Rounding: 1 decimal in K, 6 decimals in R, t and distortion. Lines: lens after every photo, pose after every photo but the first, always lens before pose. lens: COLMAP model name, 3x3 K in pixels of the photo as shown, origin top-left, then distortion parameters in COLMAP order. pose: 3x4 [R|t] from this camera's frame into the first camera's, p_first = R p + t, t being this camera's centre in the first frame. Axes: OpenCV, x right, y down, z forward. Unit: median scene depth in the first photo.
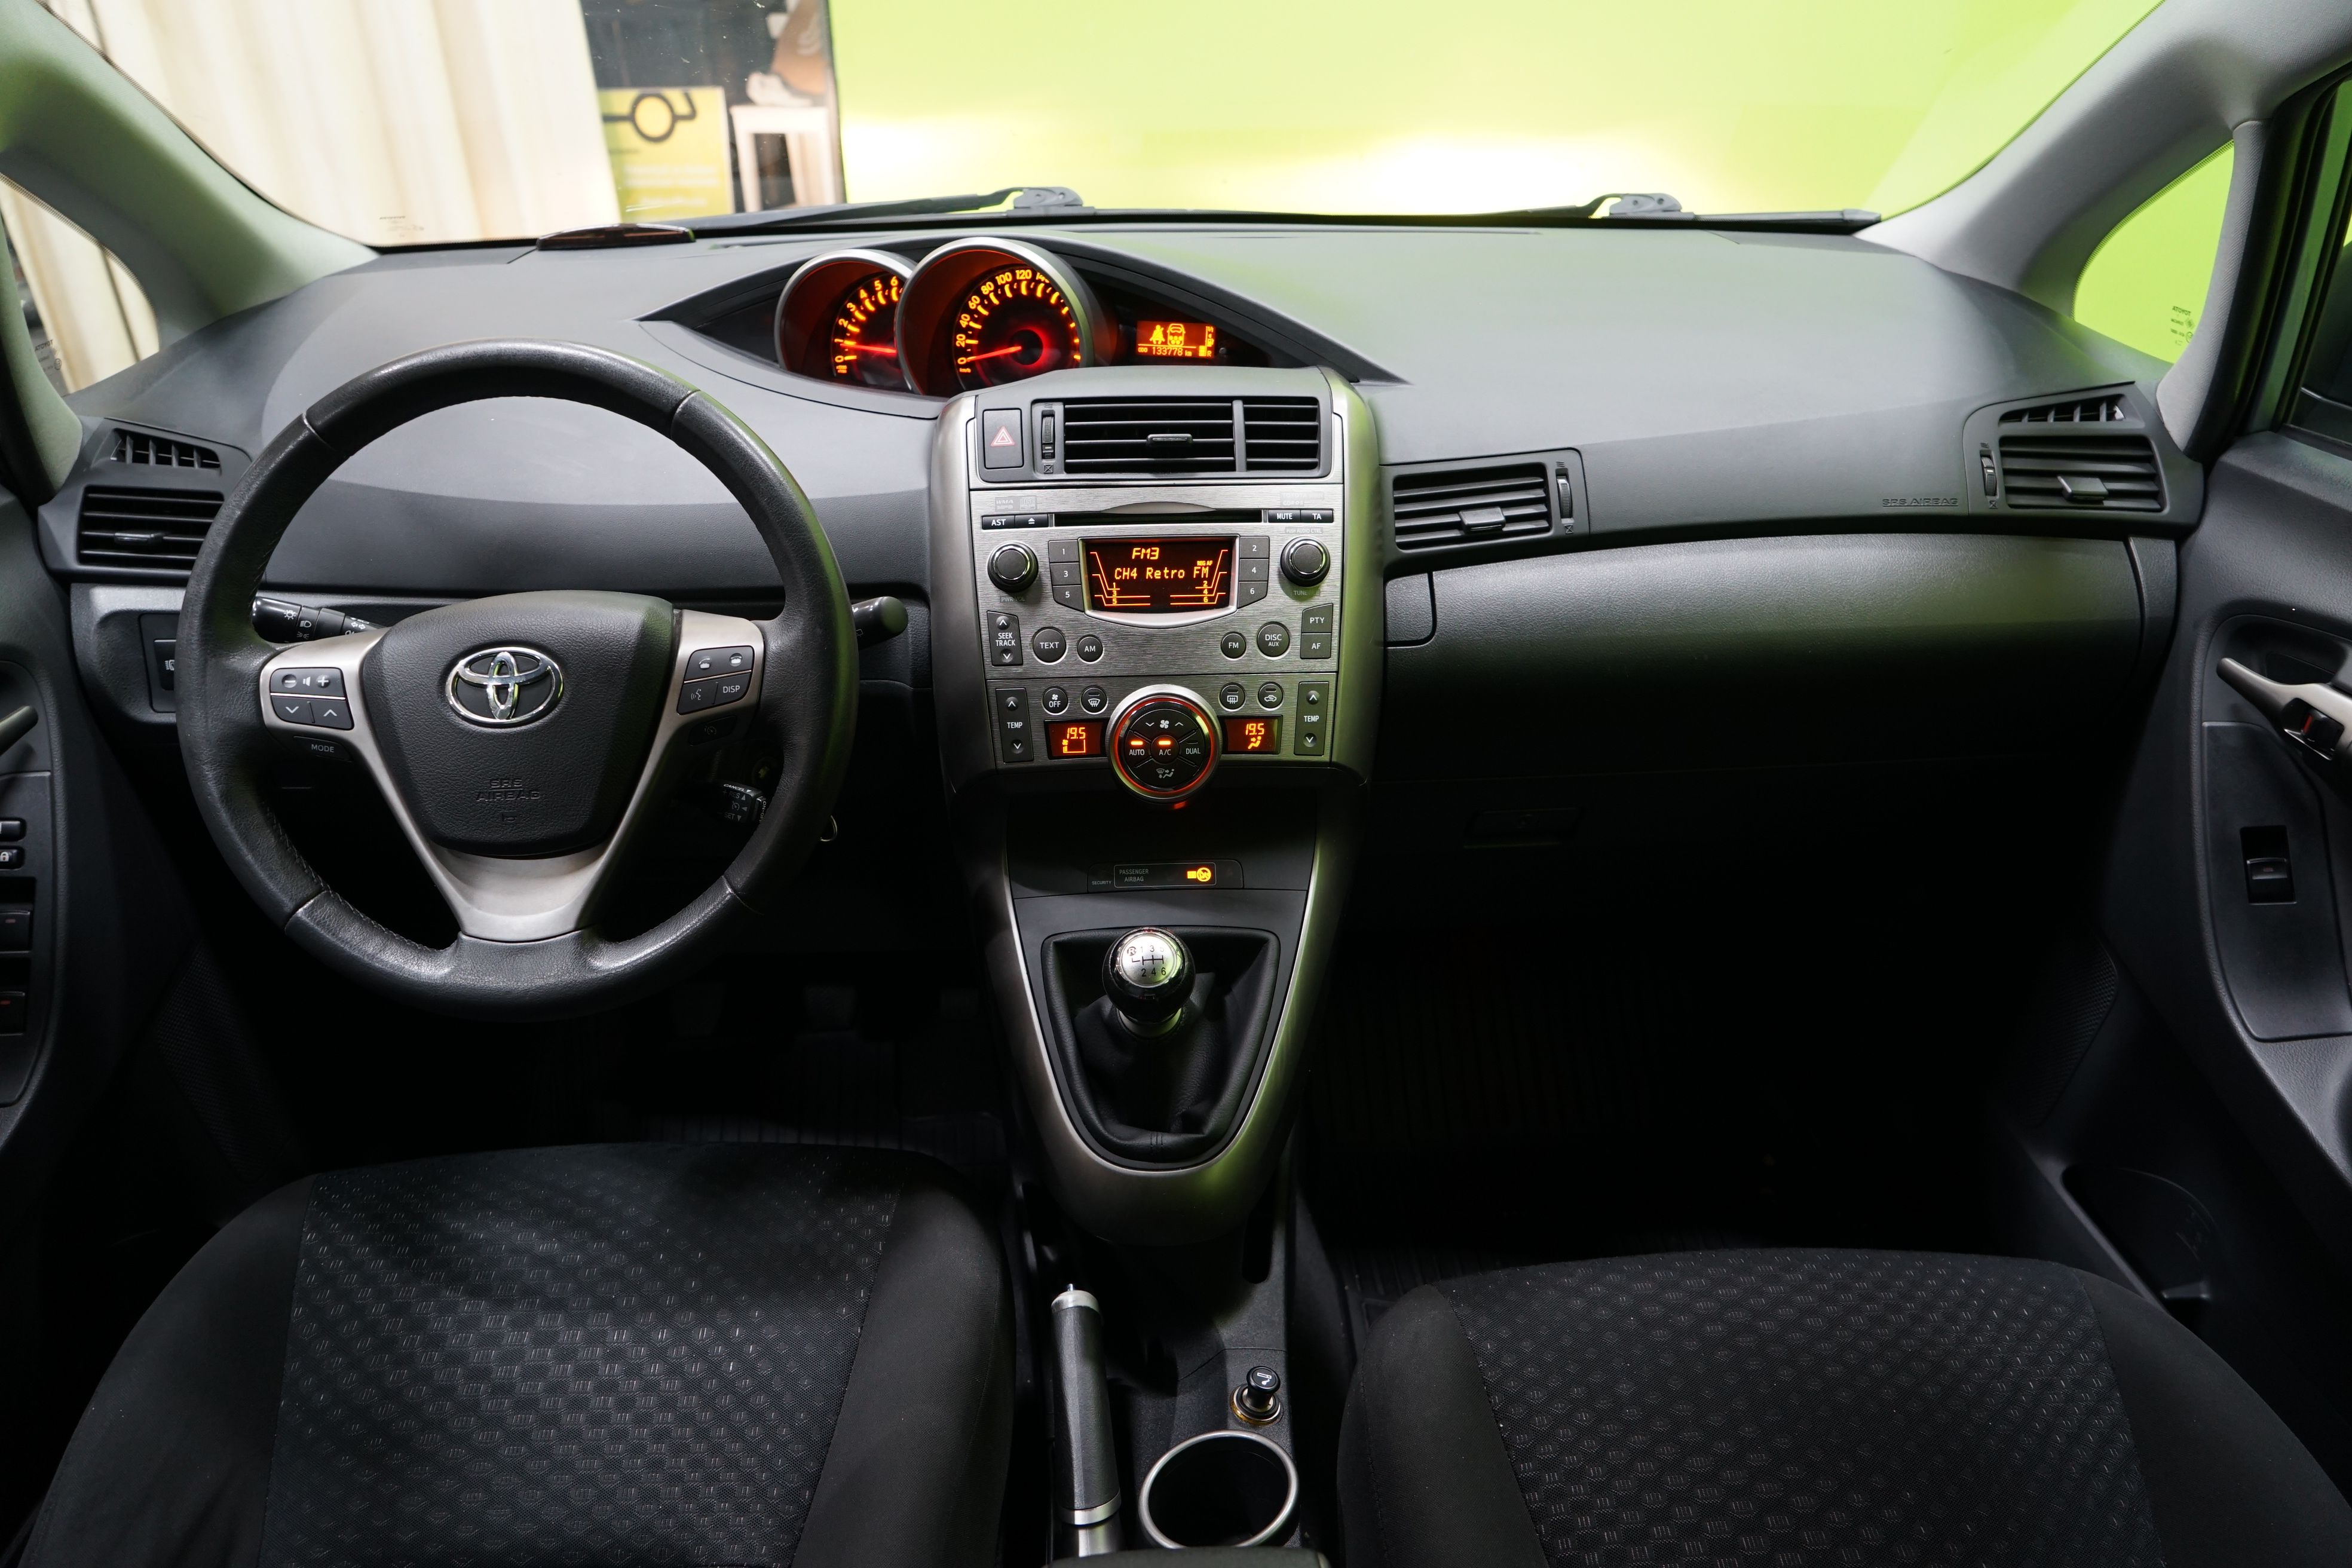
lens RADIAL K [[1637.1, 0, 1176.1], [0, 1637.1, 784.9], [0, 0, 1]] dist [-0.026247, 0.004319]
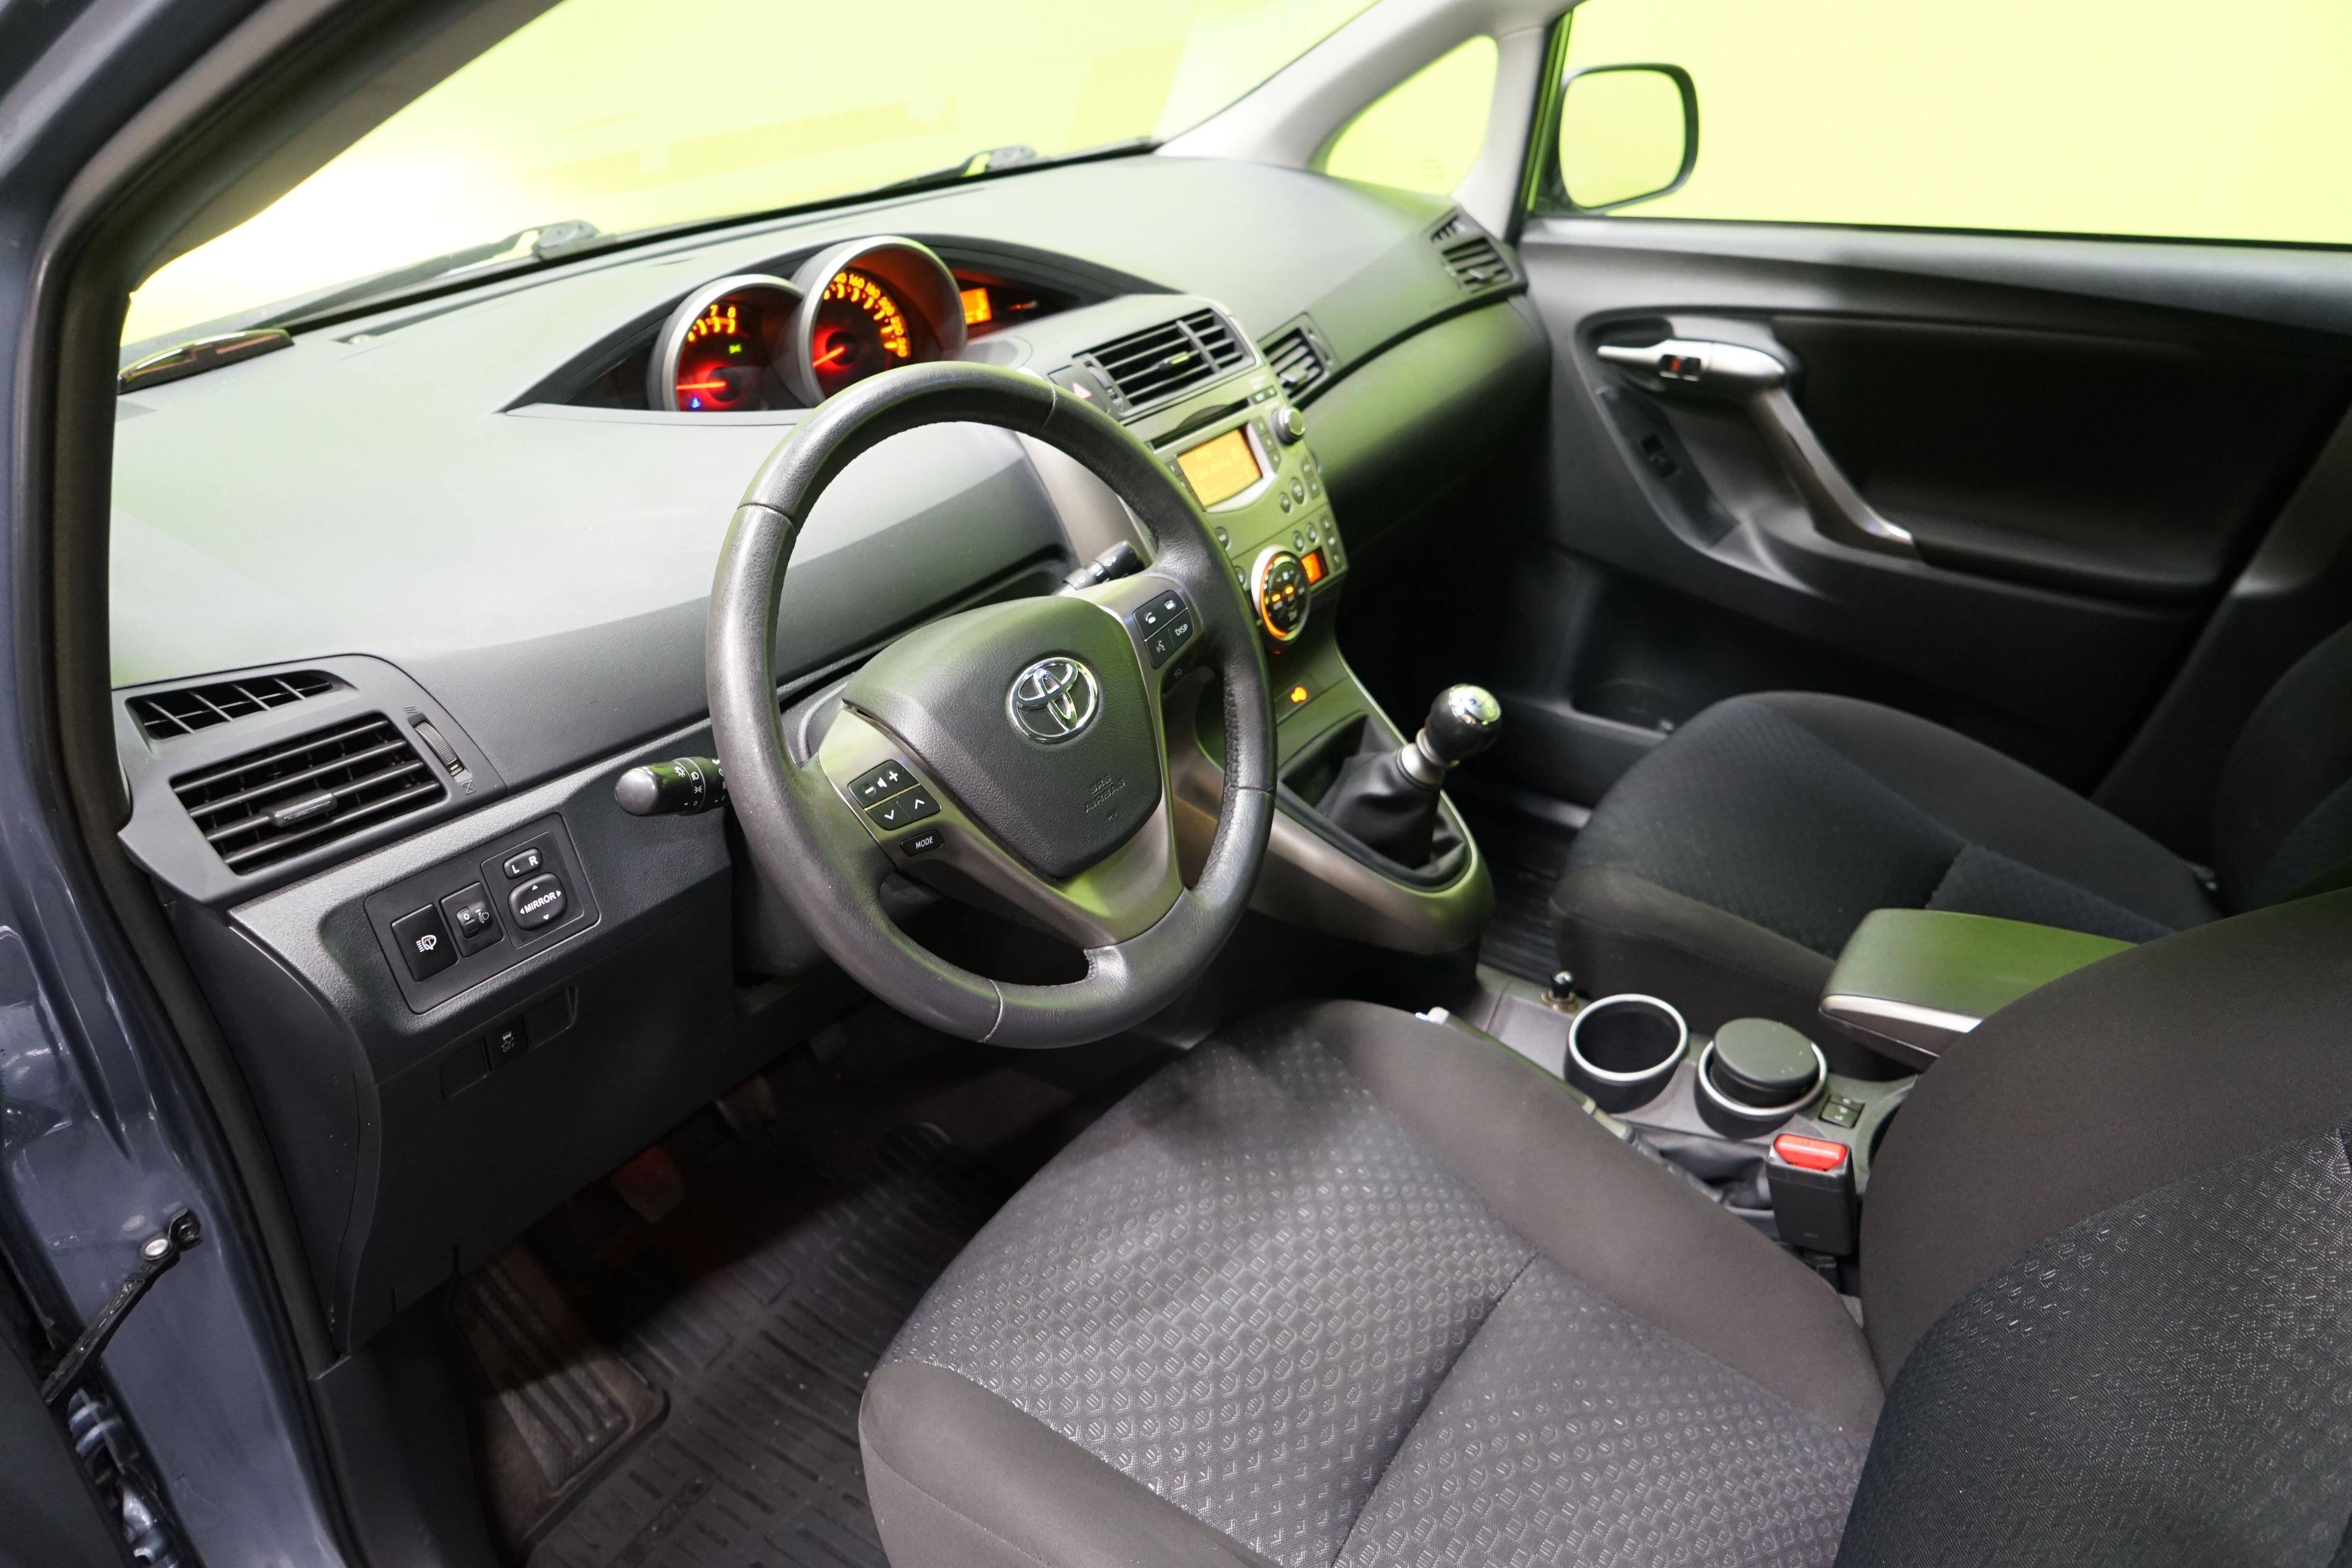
lens RADIAL K [[1637.1, 0, 1175.6], [0, 1637.1, 782.1], [0, 0, 1]] dist [-0.026247, 0.004319]
pose [[0.590197, -0.394911, 0.704069, -0.915248], [0.399088, 0.900872, 0.170755, -0.131202], [-0.701710, 0.180207, 0.689296, 0.225887]]
